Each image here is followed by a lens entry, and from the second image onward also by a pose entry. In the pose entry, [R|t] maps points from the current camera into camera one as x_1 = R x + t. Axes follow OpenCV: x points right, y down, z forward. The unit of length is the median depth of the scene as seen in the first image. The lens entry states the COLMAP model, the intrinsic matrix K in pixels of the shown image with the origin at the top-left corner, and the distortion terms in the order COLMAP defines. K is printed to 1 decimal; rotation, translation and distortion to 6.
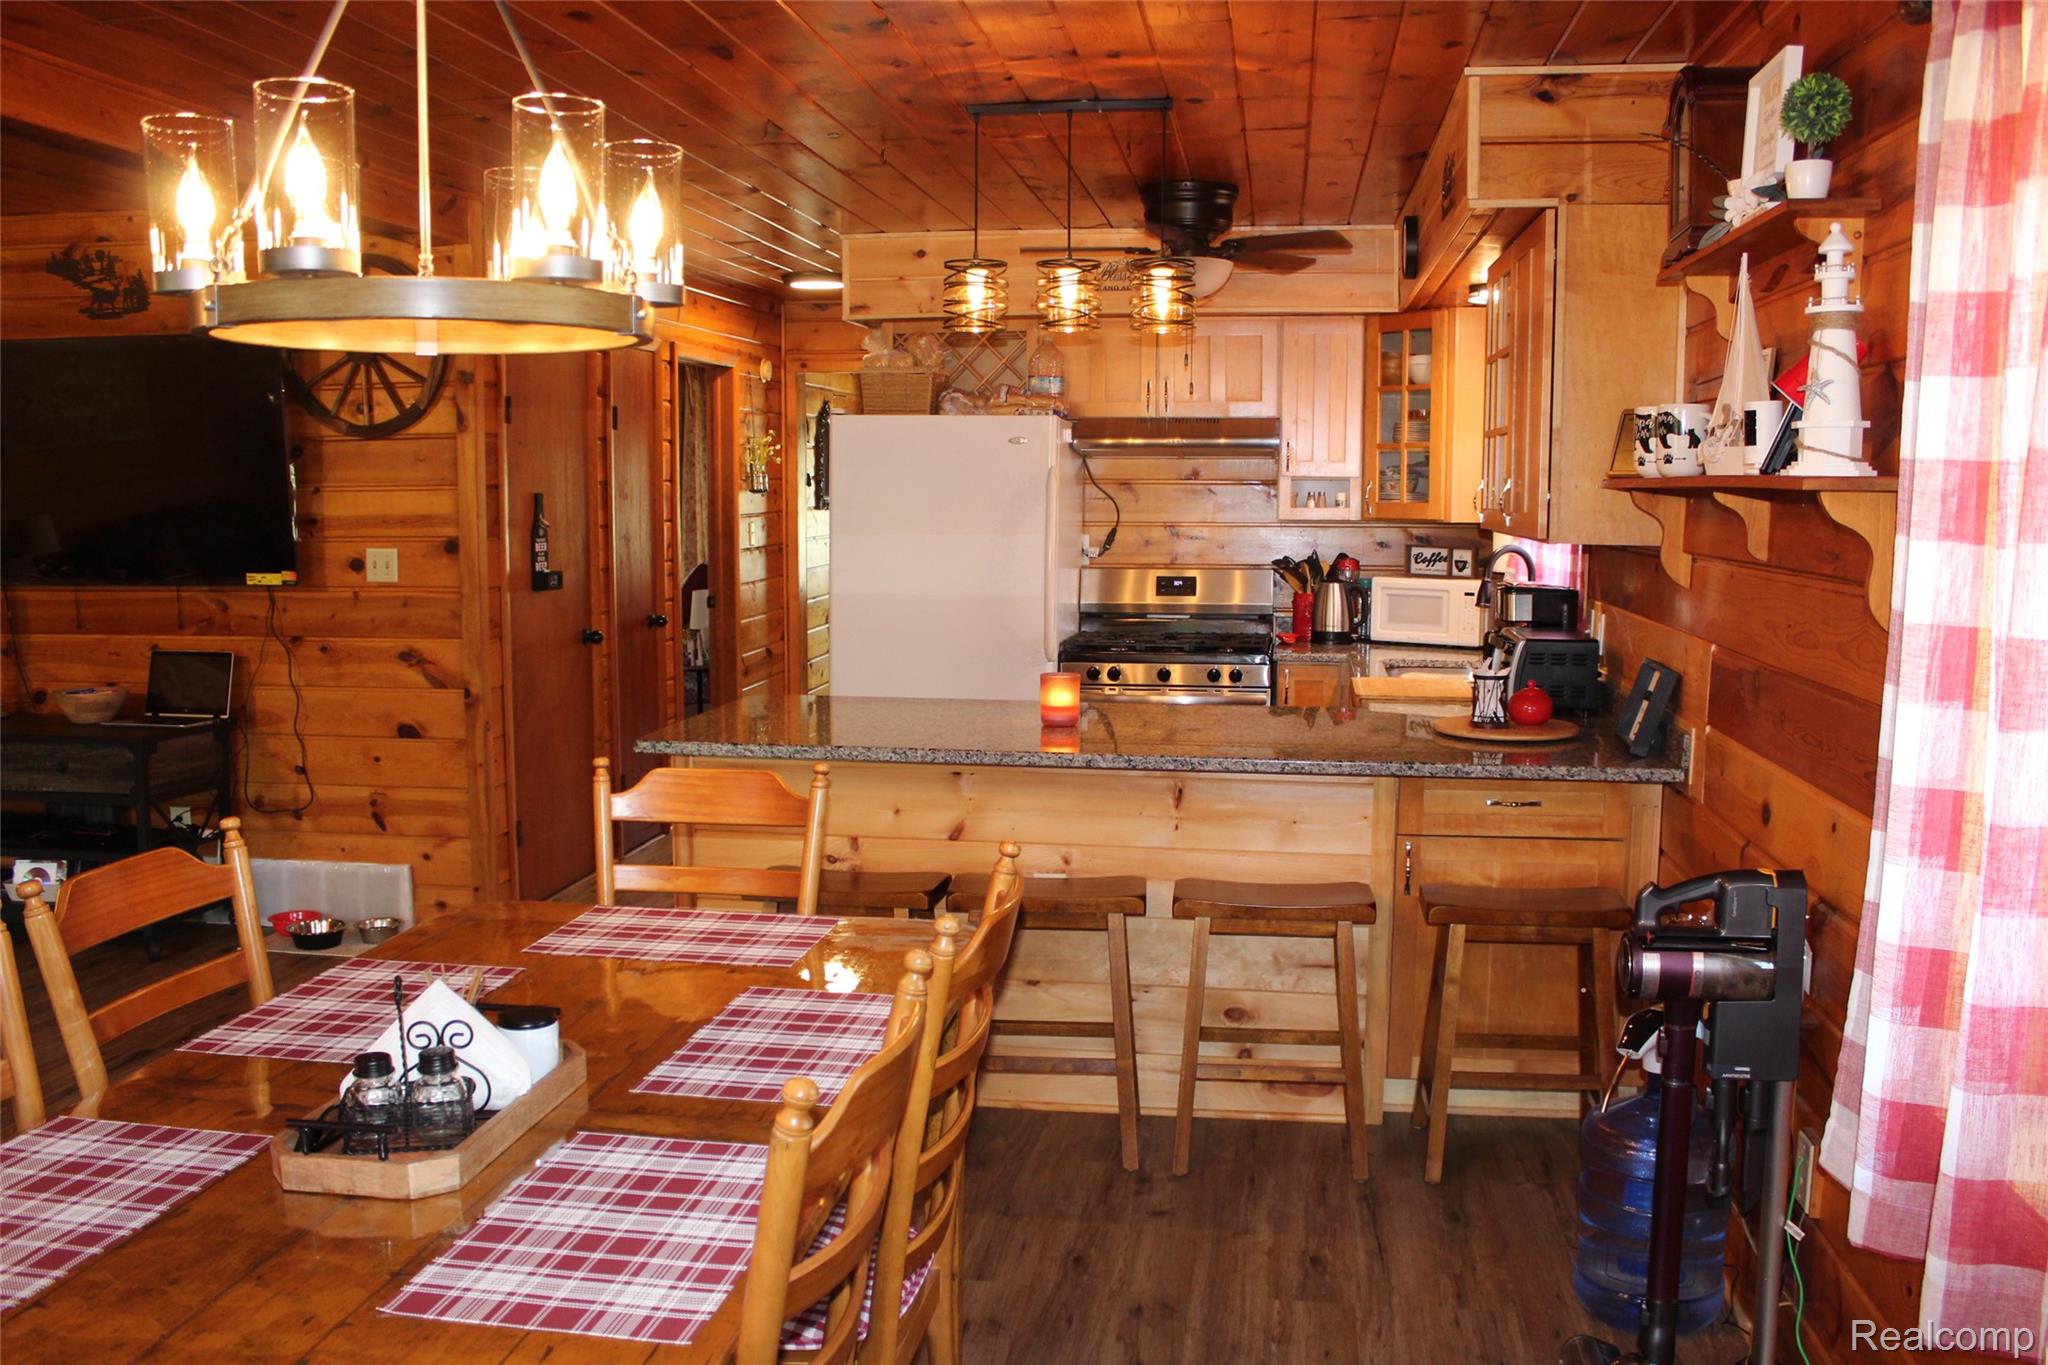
lens RADIAL K [[1705.1, 0, 1043.9], [0, 1705.1, 711.5], [0, 0, 1]] dist [-0.160956, 0.134517]
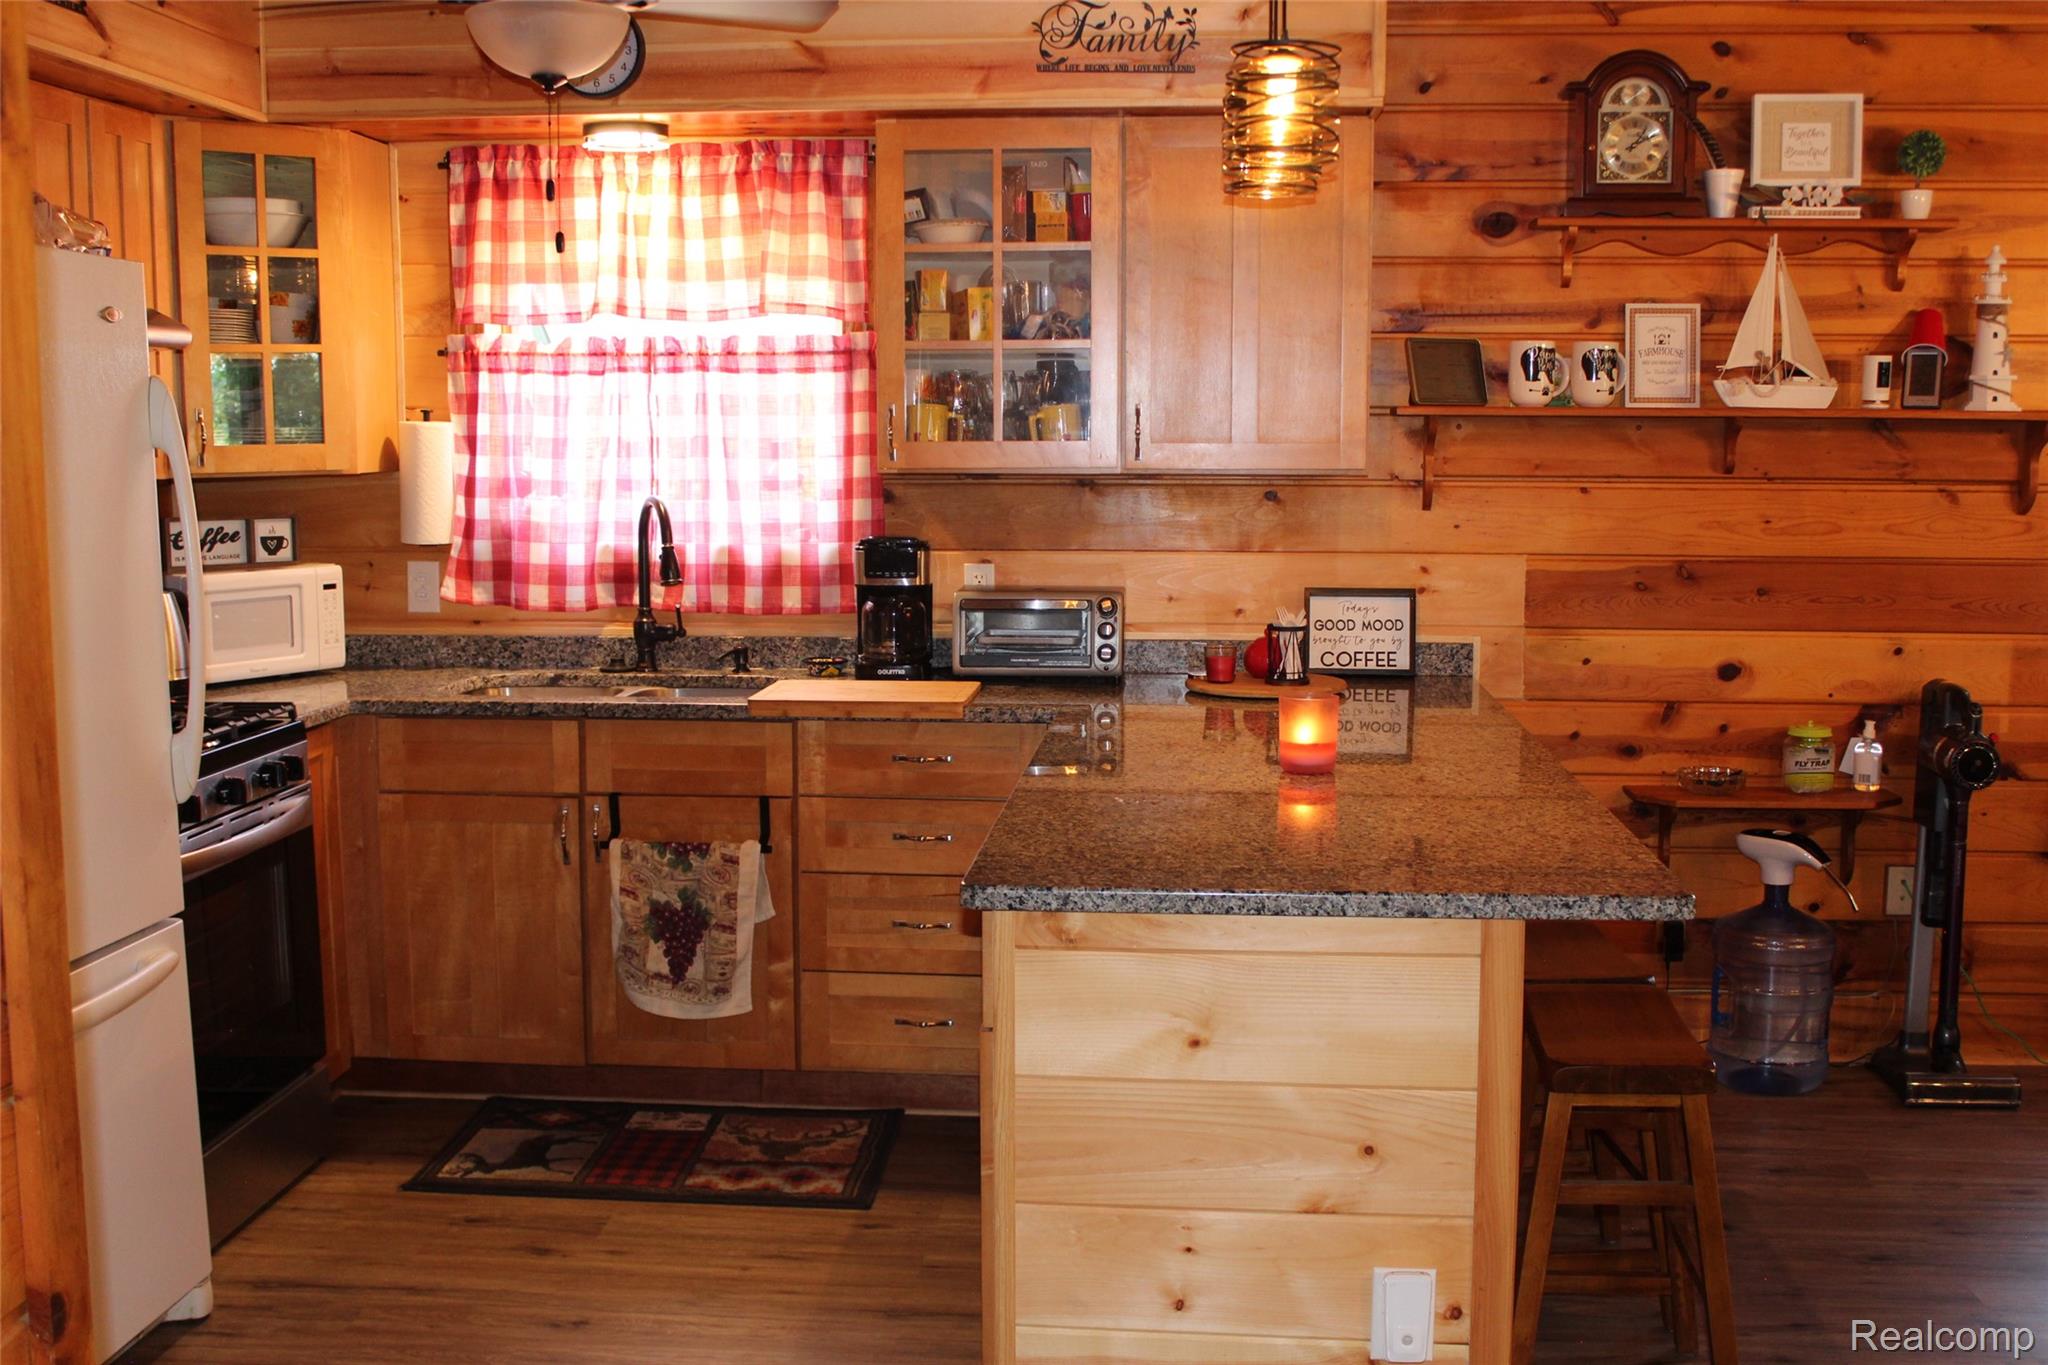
lens RADIAL K [[2138.4, 0, 1011.7], [0, 2138.4, 714.2], [0, 0, 1]] dist [-0.083536, 0.000000]
pose [[-0.057756, -0.136418, 0.988966, -0.796904], [0.131804, 0.980907, 0.143004, -0.146582], [-0.989592, 0.138609, -0.038673, 1.119308]]
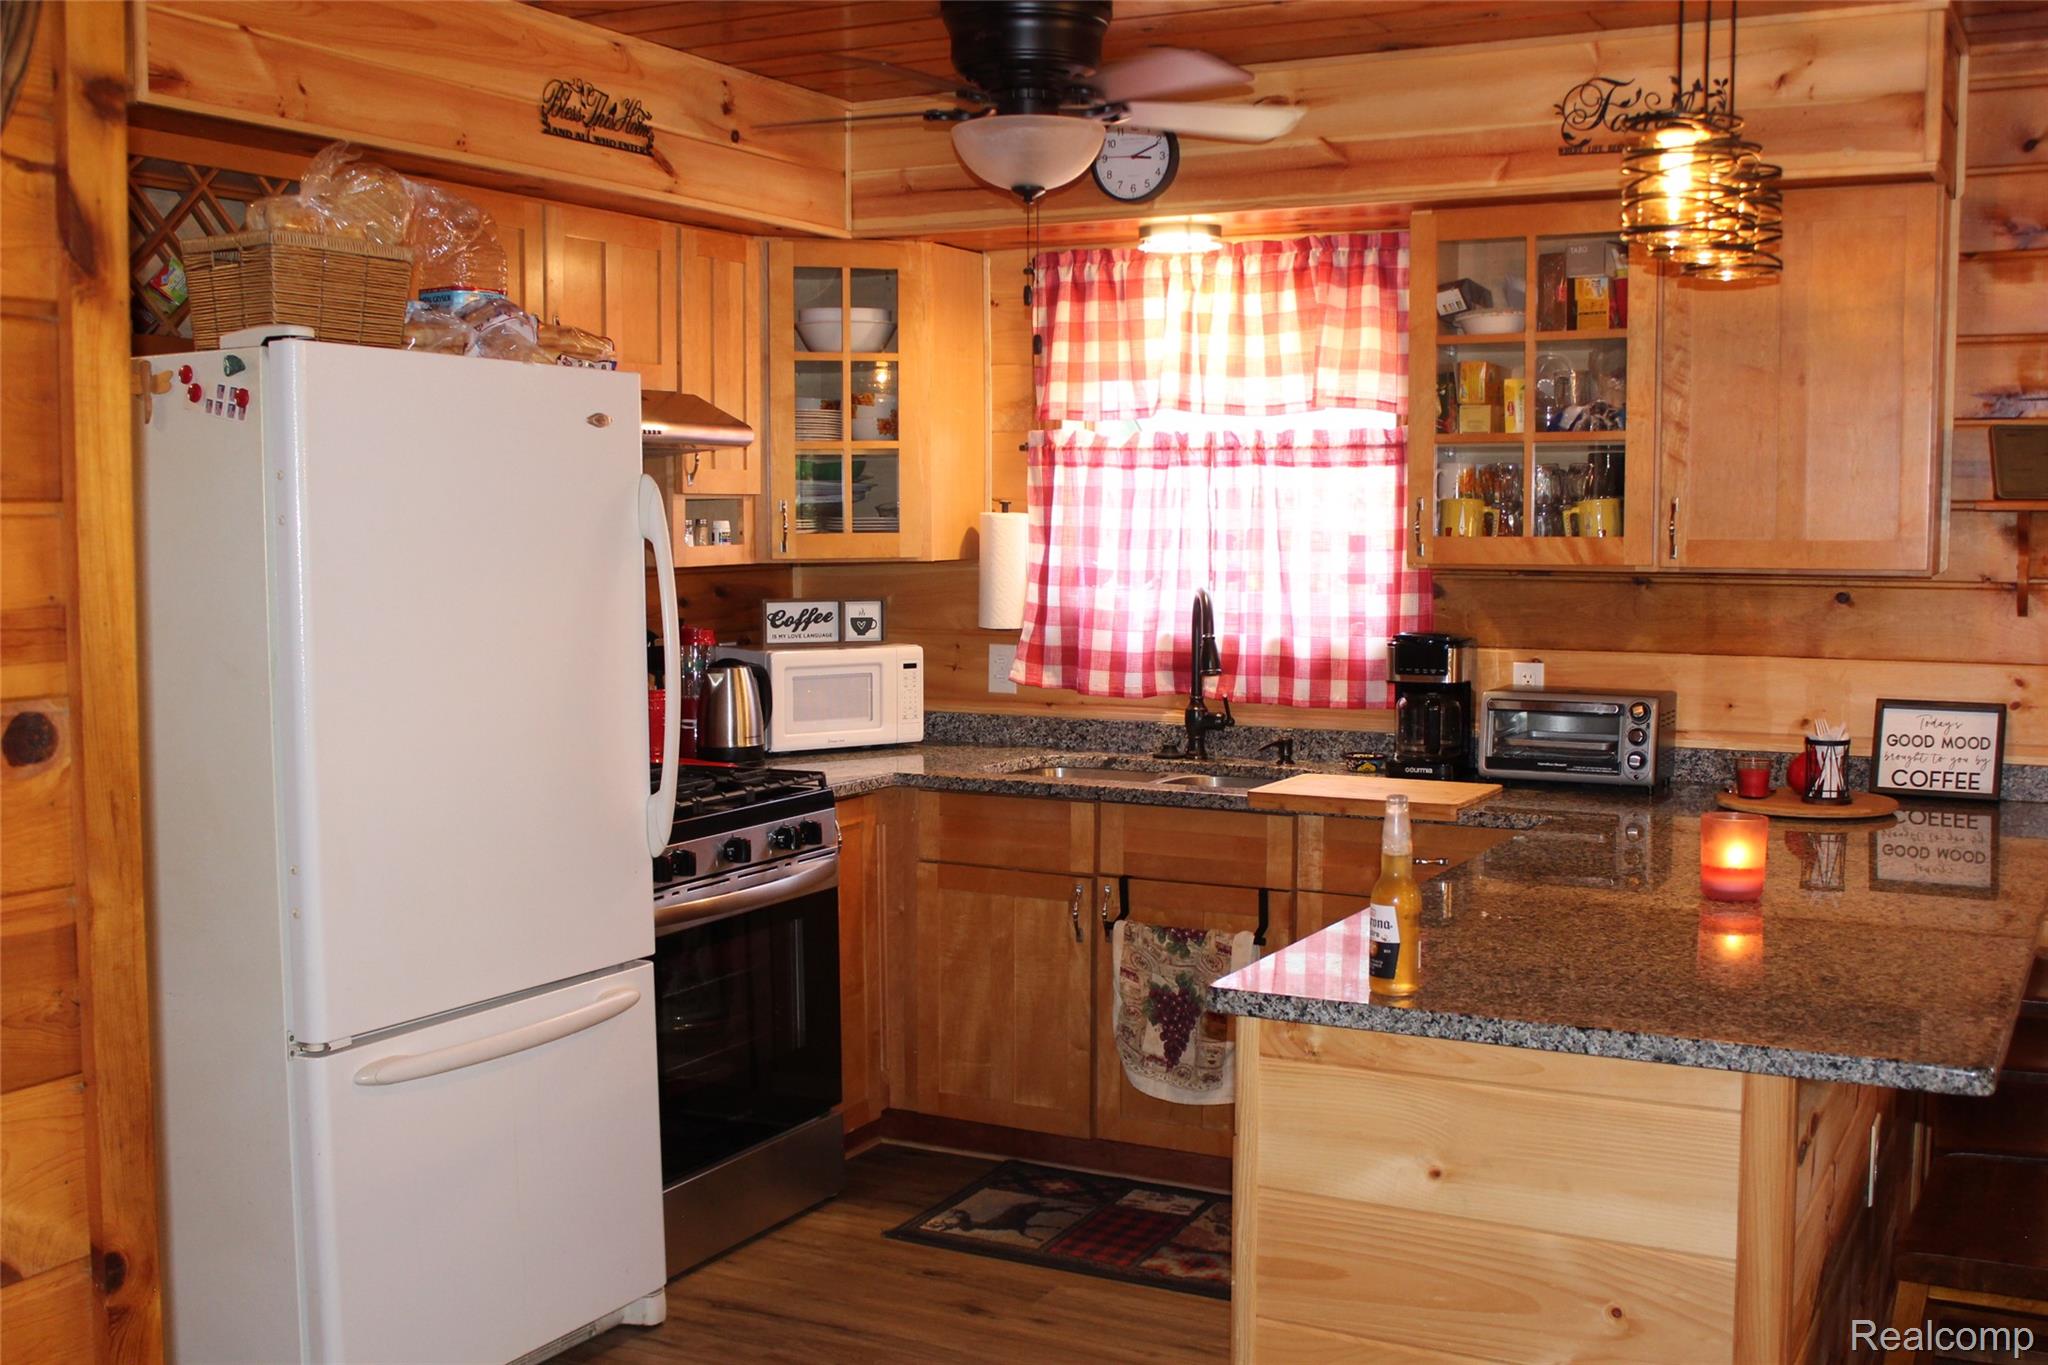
lens RADIAL K [[2138.4, 0, 1010.3], [0, 2138.4, 714.5], [0, 0, 1]] dist [-0.083536, 0.000000]
pose [[0.341081, -0.091243, 0.935595, -0.775237], [0.125987, 0.990736, 0.050690, -0.126850], [-0.931553, 0.100583, 0.349417, 0.947090]]
